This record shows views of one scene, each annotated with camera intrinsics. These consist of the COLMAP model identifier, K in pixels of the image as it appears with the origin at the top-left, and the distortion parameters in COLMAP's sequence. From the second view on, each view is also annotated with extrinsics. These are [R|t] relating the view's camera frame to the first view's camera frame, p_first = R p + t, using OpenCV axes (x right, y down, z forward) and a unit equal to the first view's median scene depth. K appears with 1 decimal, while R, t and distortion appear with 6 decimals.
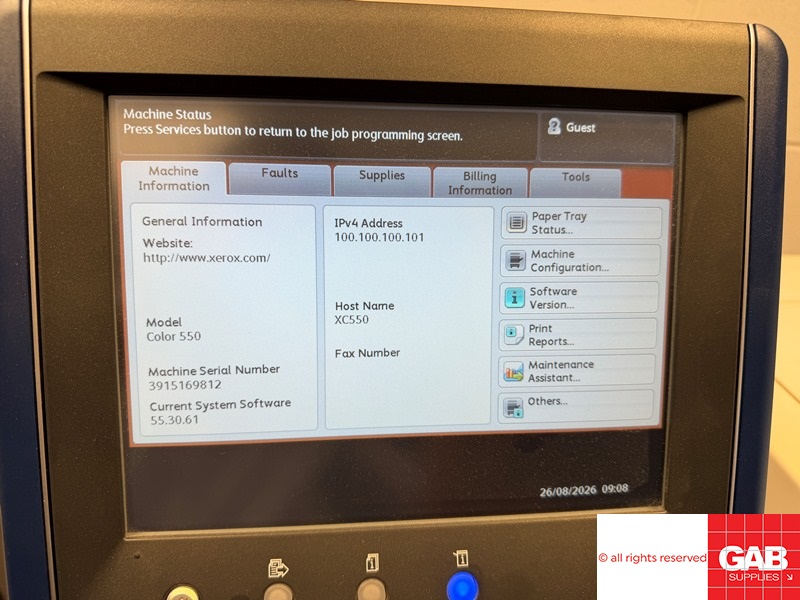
lens RADIAL K [[566.9, 0, 400.0], [0, 566.9, 300.0], [0, 0, 1]] dist [-0.026734, 0.000849]
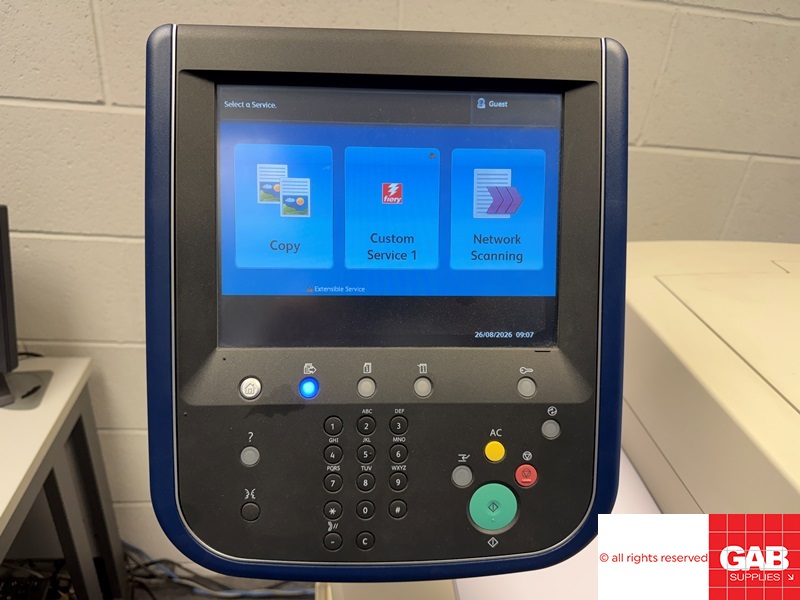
lens RADIAL K [[570.7, 0, 400.0], [0, 570.7, 300.0], [0, 0, 1]] dist [0.040059, -0.062662]
pose [[0.999023, 0.004898, -0.043929, 0.116368], [-0.006704, 0.999135, -0.041049, 0.333880], [0.043689, 0.041304, 0.998191, -0.648111]]
